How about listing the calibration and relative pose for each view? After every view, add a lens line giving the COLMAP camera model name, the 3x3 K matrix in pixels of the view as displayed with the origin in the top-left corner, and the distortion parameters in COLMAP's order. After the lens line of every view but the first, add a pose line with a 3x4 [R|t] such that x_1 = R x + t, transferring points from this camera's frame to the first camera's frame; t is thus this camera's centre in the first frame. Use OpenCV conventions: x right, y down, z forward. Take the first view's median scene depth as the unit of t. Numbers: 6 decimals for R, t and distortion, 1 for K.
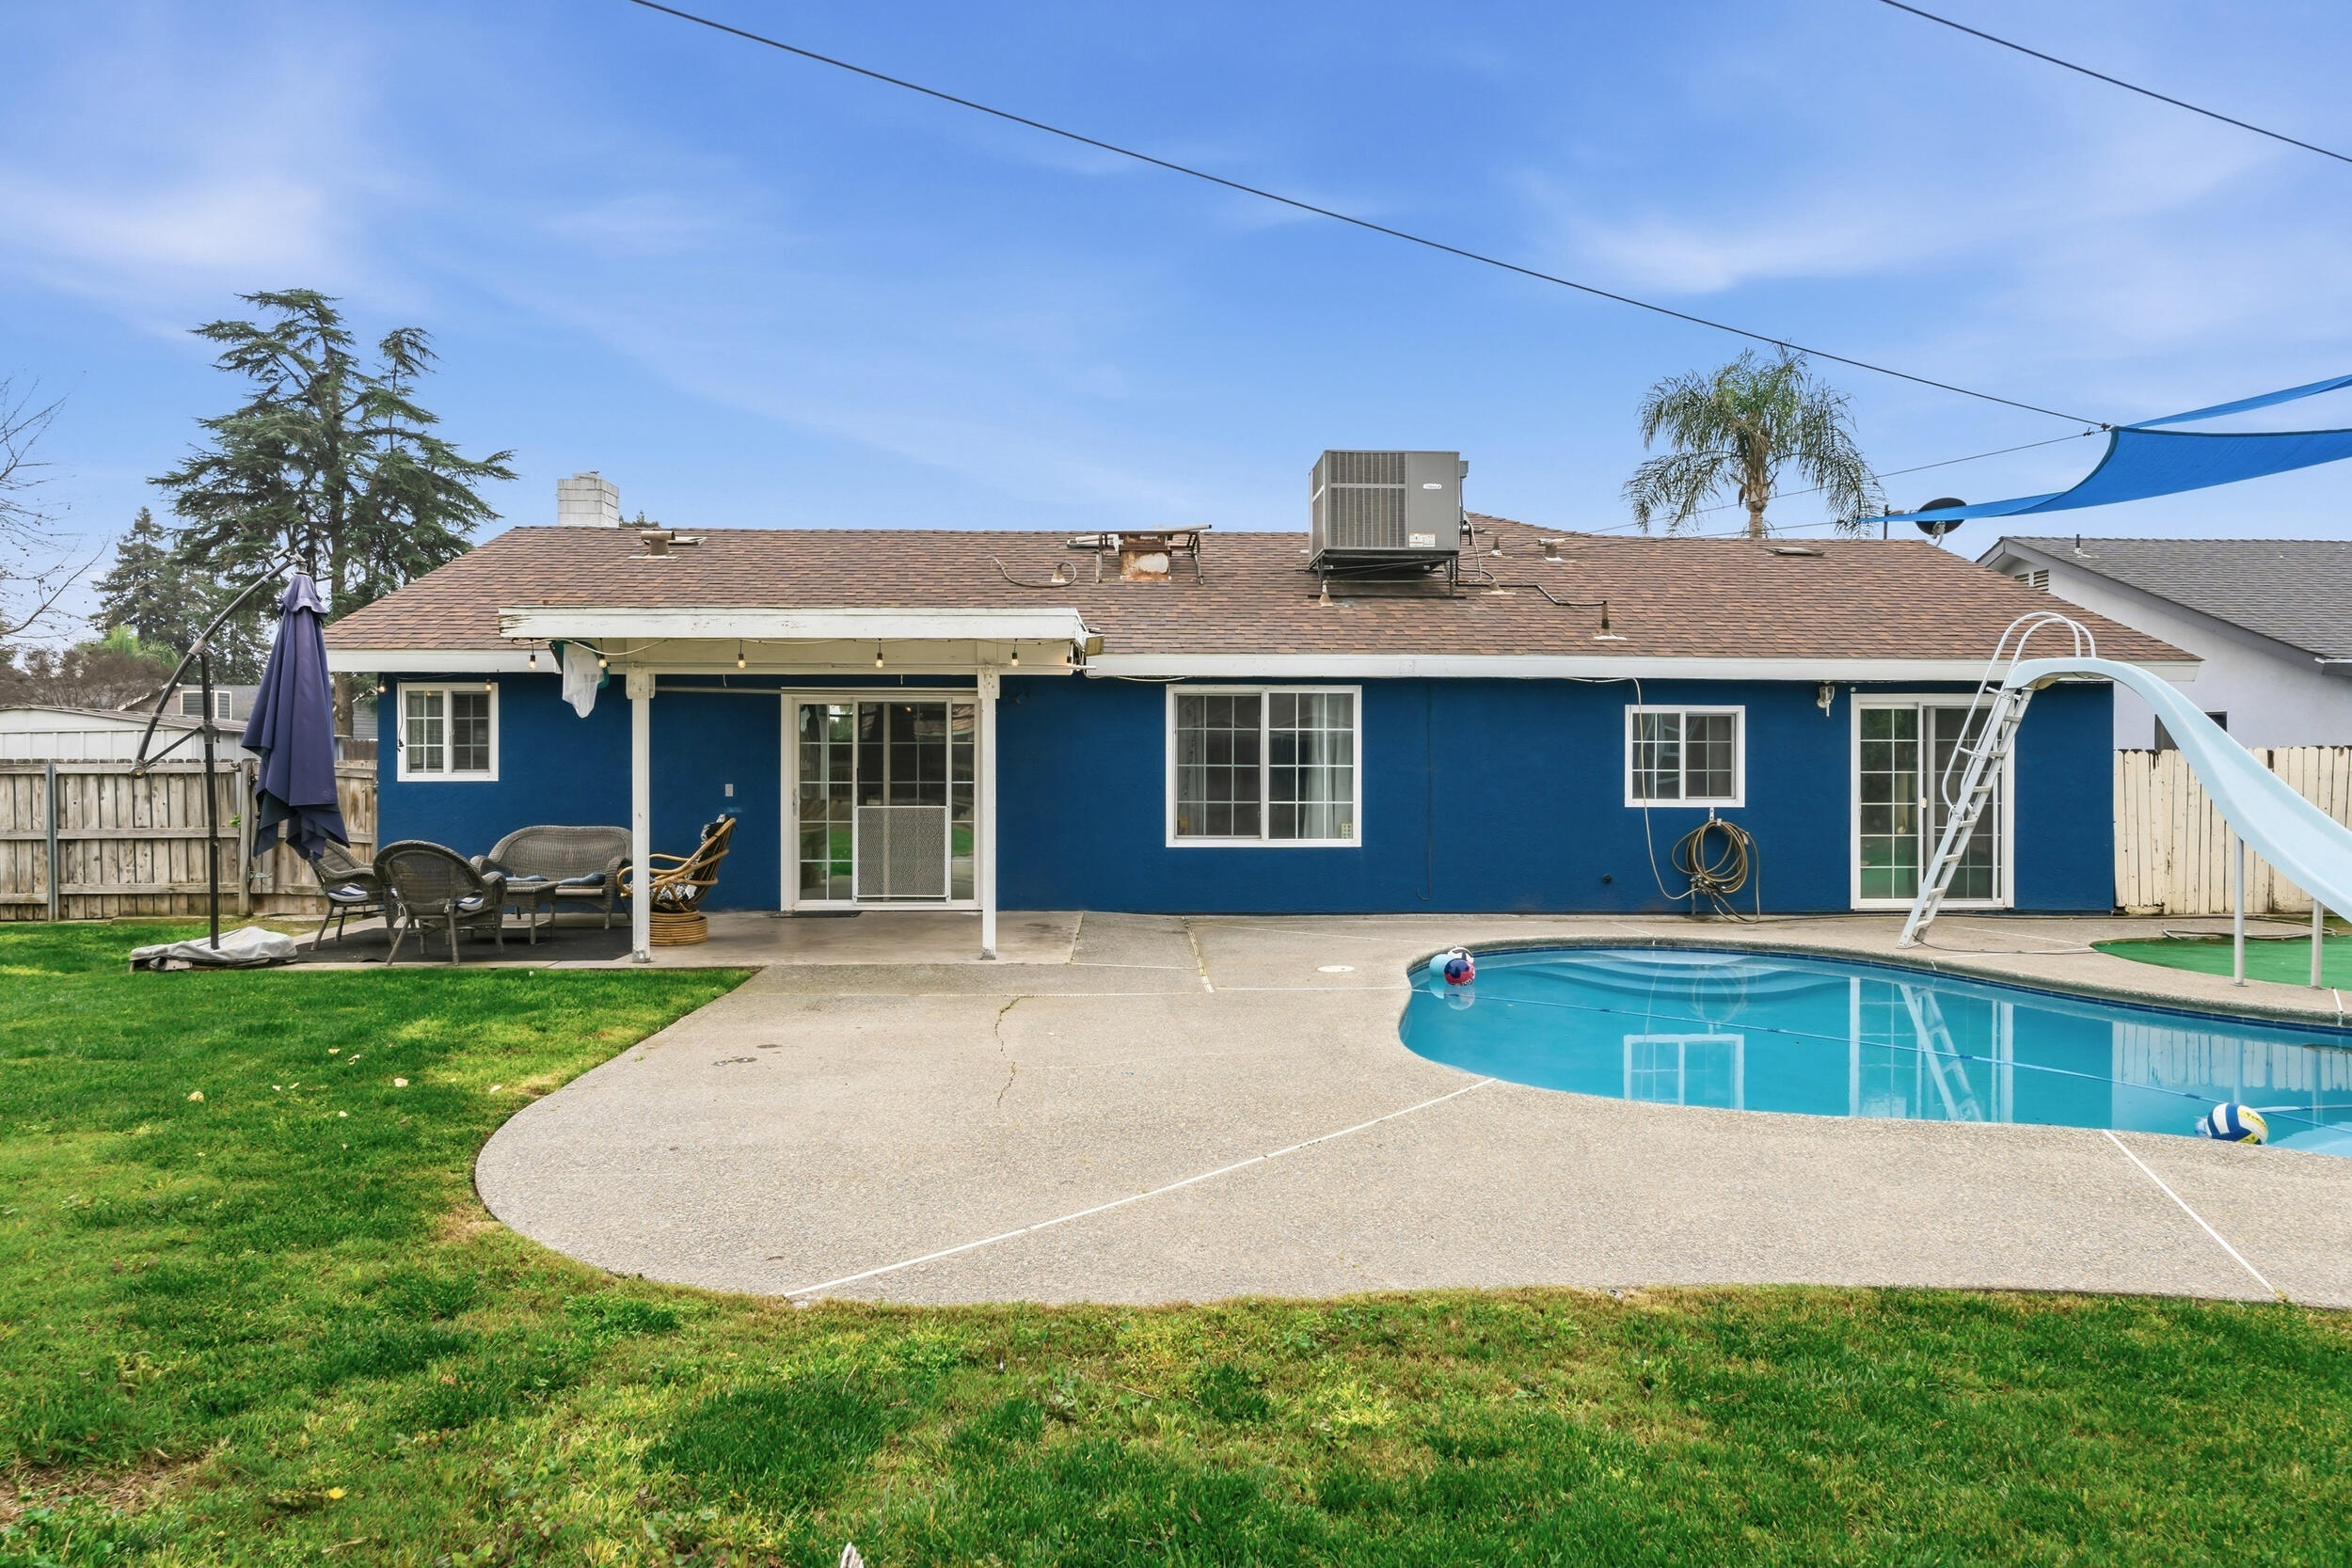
lens RADIAL K [[1297.0, 0, 1176.0], [0, 1297.0, 784.0], [0, 0, 1]] dist [-0.001735, -0.000079]
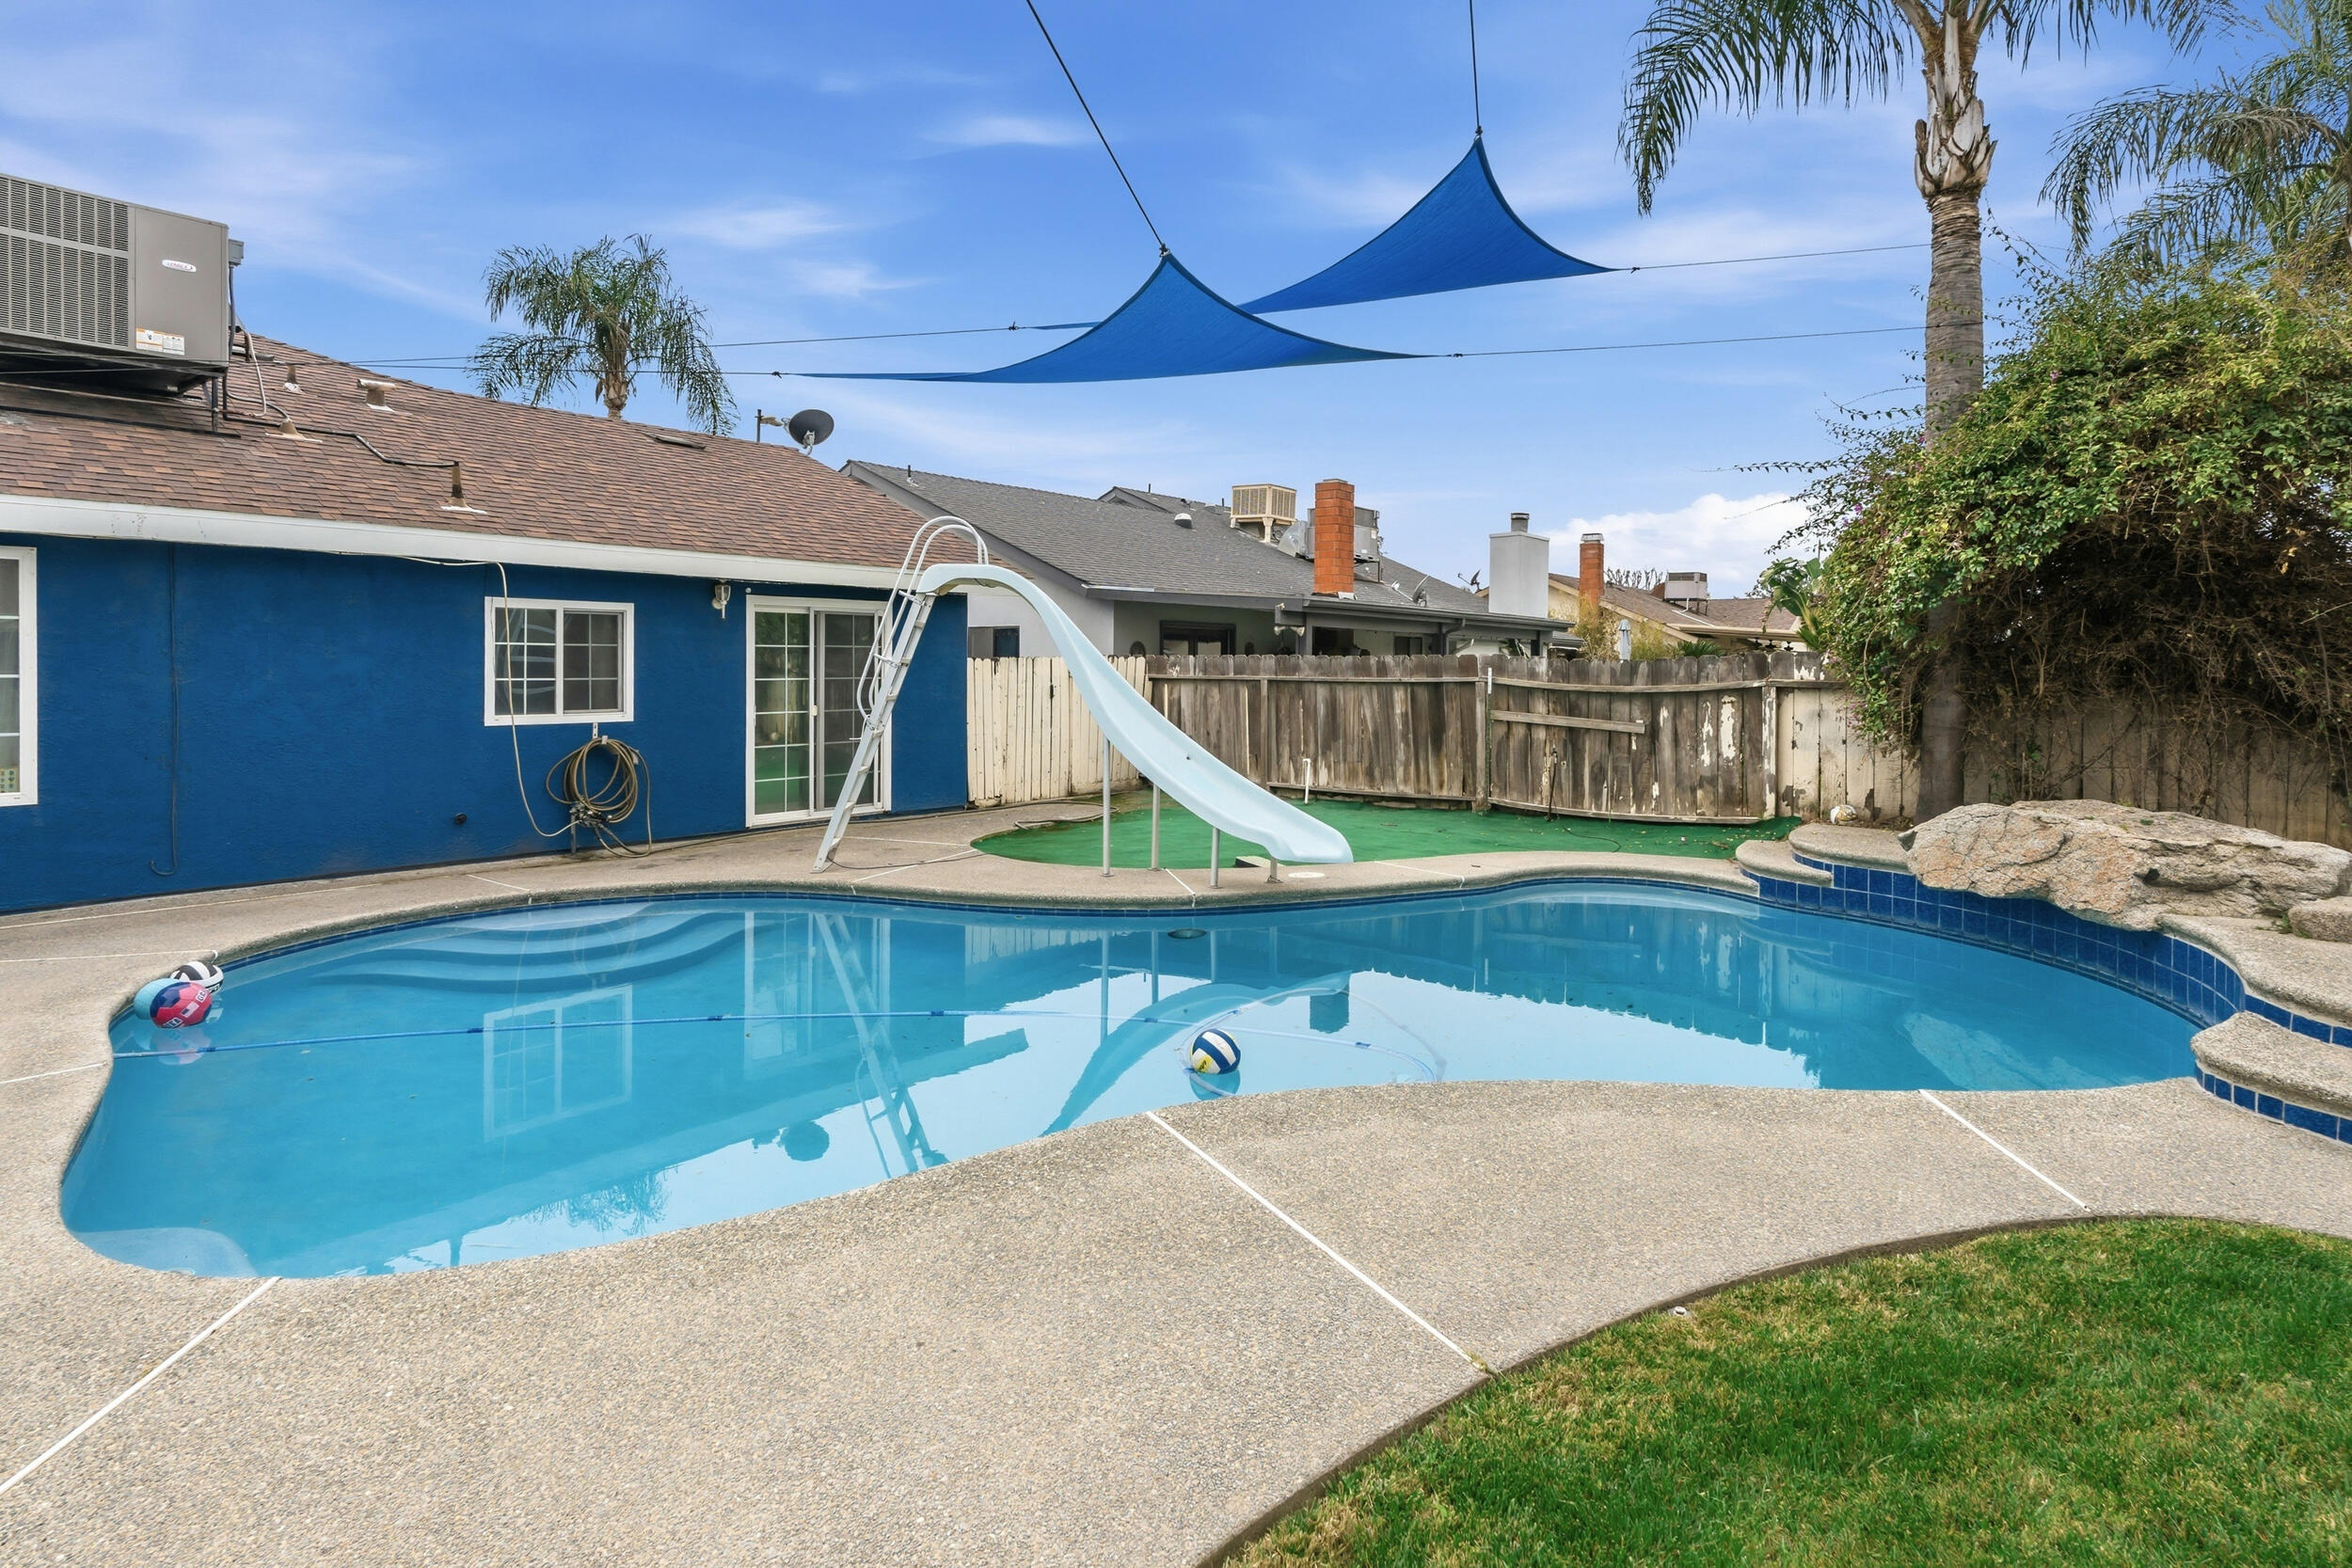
lens RADIAL K [[1255.1, 0, 1180.3], [0, 1255.1, 661.6], [0, 0, 1]] dist [-0.002324, 0.000188]
pose [[0.656359, 0.003689, 0.754440, 0.048362], [0.012512, 0.999797, -0.015774, -0.004101], [-0.754345, 0.019793, 0.656180, 0.180368]]
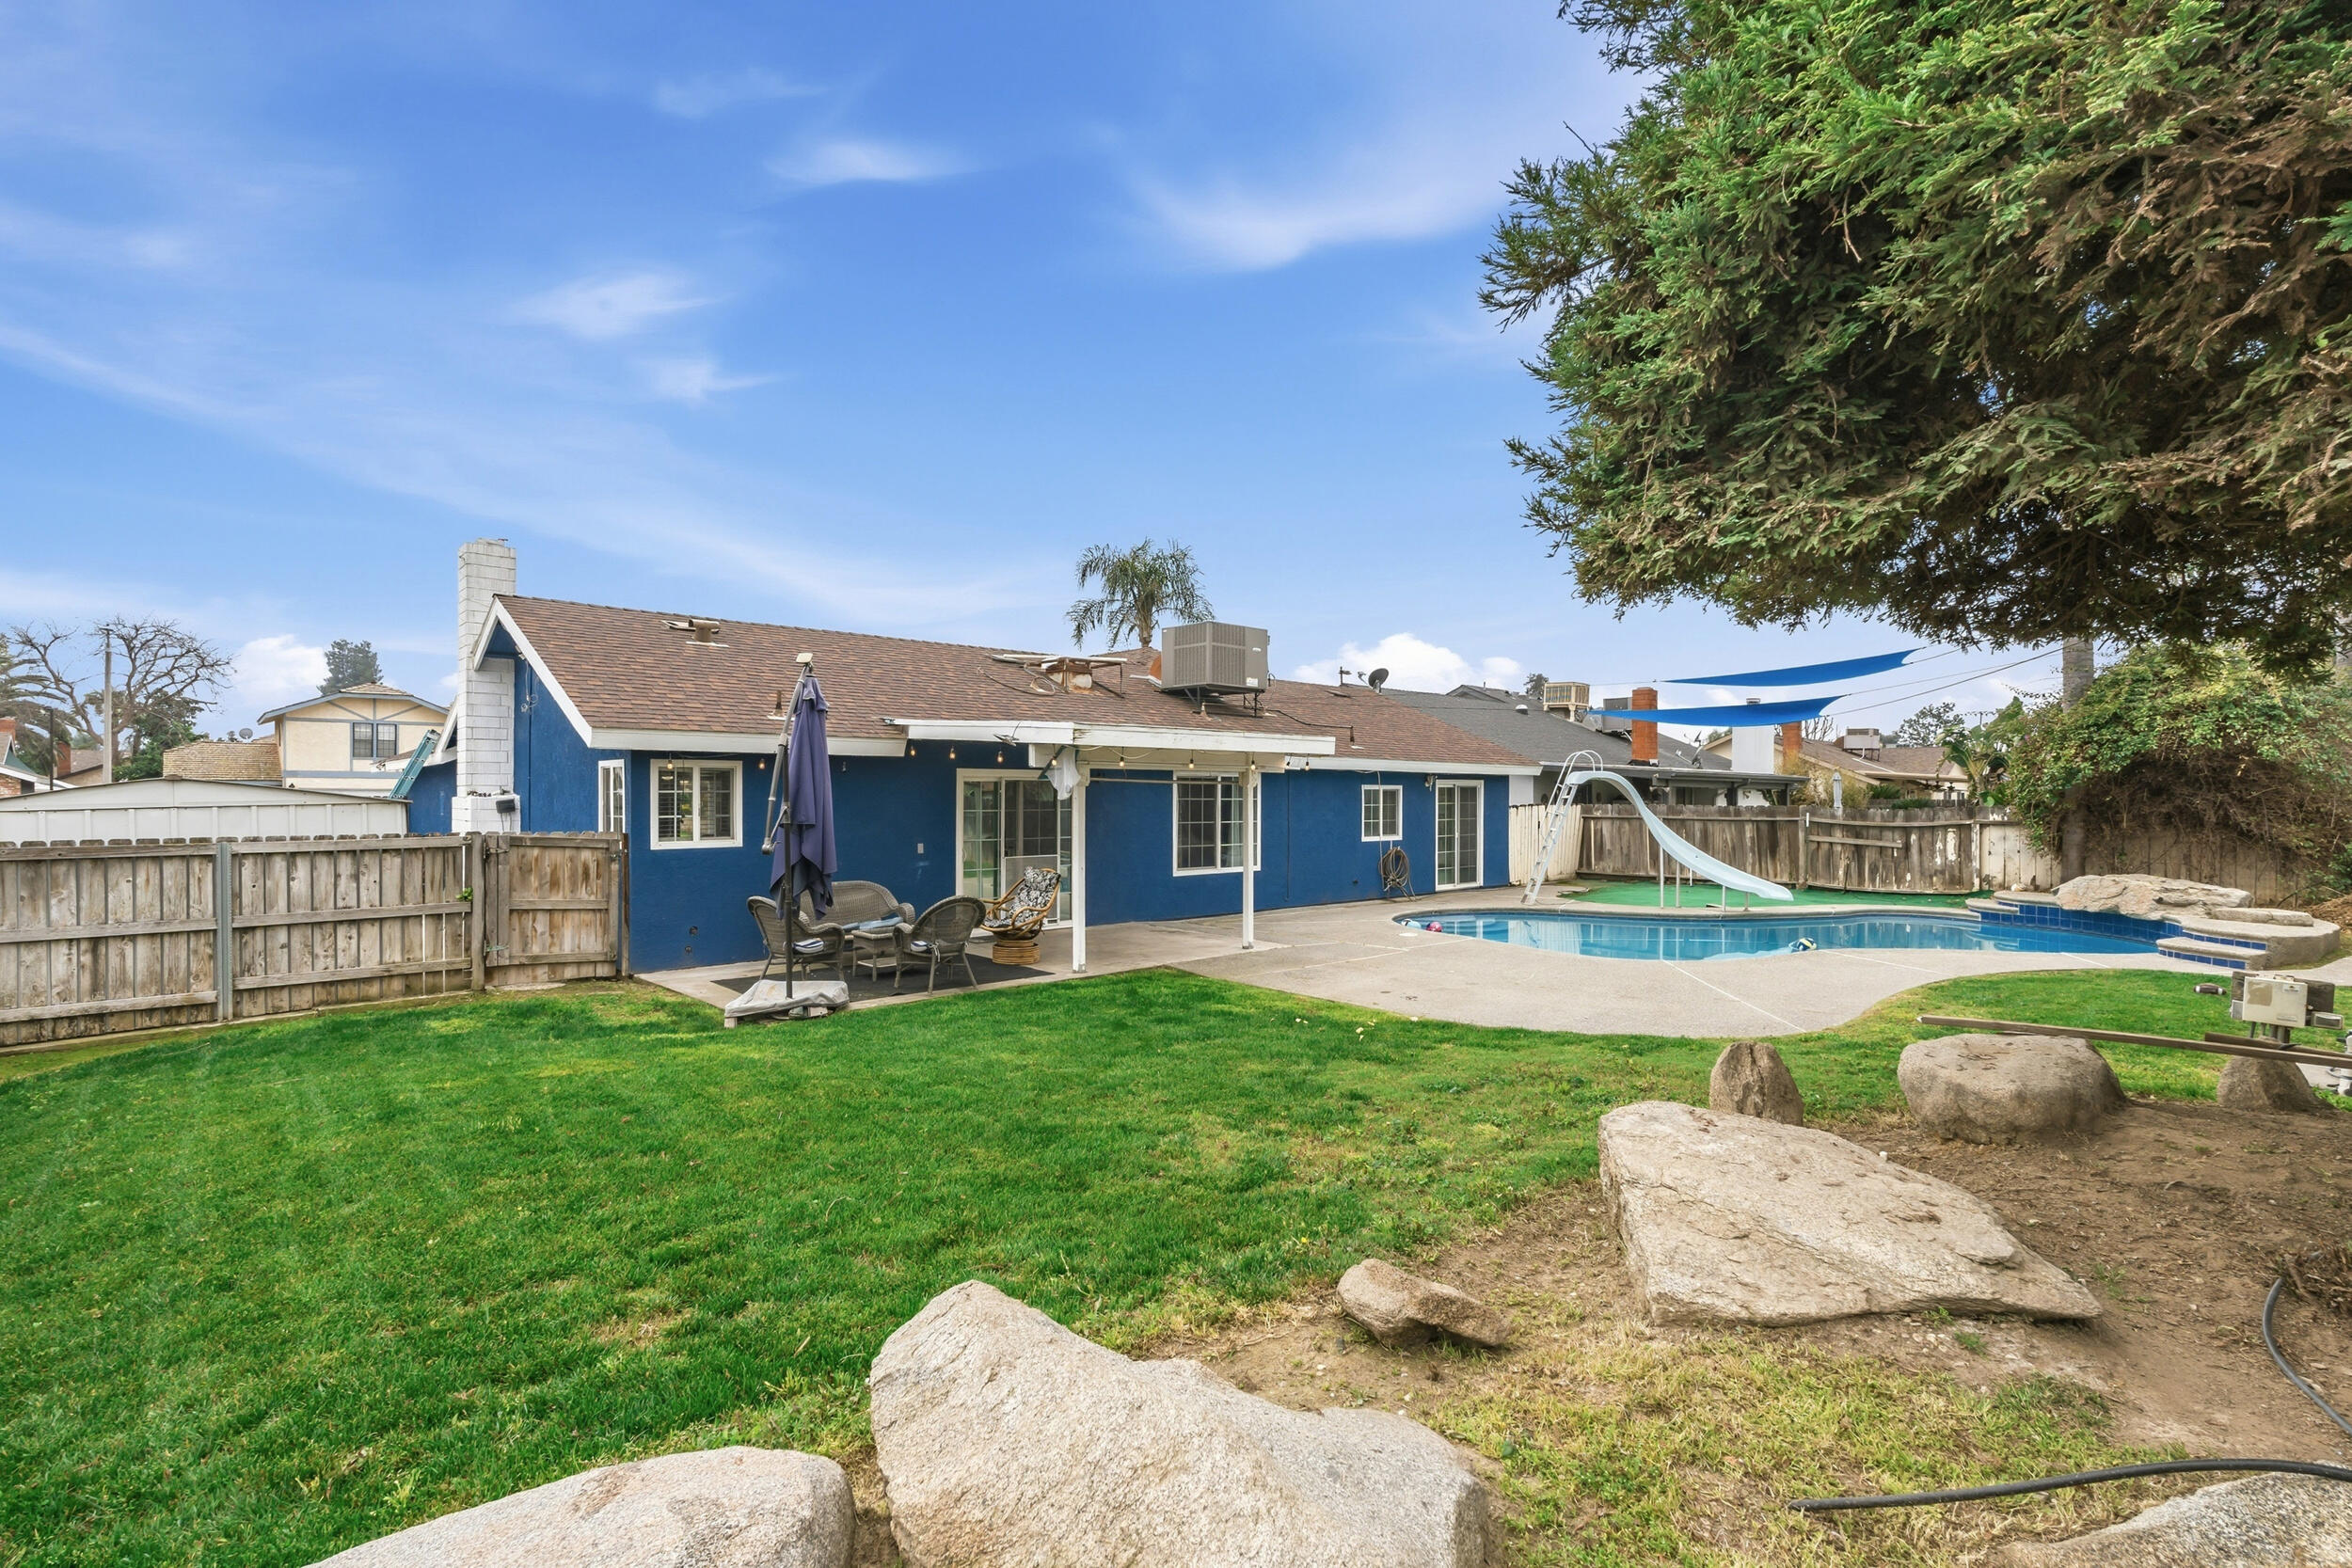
lens RADIAL K [[1079.9, 0, 1176.0], [0, 1079.9, 784.0], [0, 0, 1]] dist [-0.003646, 0.000280]
pose [[0.766278, 0.005679, 0.642484, -0.807610], [0.013574, 0.999595, -0.025025, -0.027501], [-0.642366, 0.027898, 0.765890, 0.017057]]
